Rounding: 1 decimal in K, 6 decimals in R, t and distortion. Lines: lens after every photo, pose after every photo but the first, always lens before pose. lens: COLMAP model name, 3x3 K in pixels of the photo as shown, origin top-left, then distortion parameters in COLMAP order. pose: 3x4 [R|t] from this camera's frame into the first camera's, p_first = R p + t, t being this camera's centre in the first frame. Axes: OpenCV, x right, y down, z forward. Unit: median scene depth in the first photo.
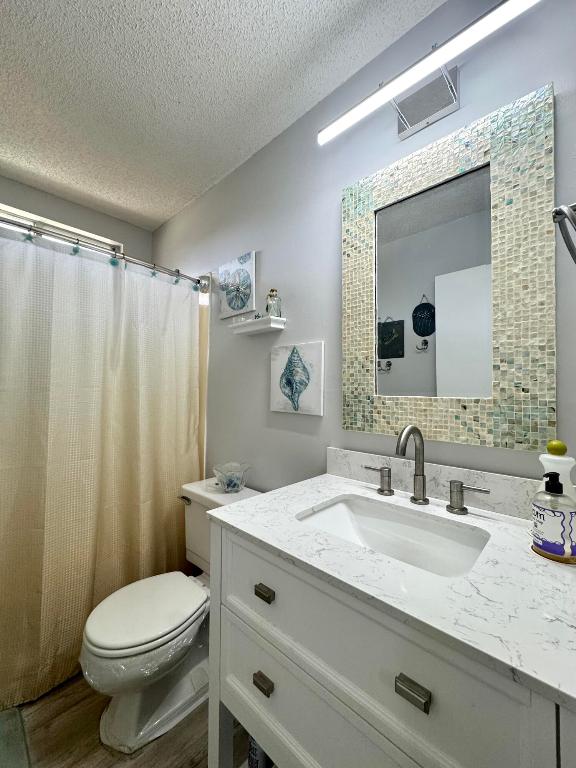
lens RADIAL K [[308.8, 0, 288.5], [0, 308.8, 381.9], [0, 0, 1]] dist [-0.001868, -0.000401]
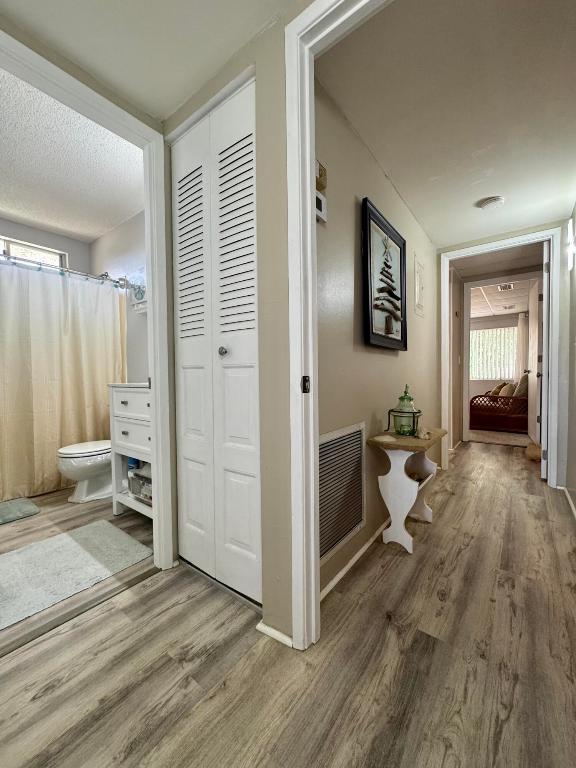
lens RADIAL K [[308.8, 0, 288.3], [0, 308.8, 385.1], [0, 0, 1]] dist [-0.001868, -0.000401]
pose [[0.994674, -0.024361, 0.100155, 0.498740], [0.018127, 0.997869, 0.062684, 0.156320], [-0.101469, -0.060534, 0.992995, -0.868374]]
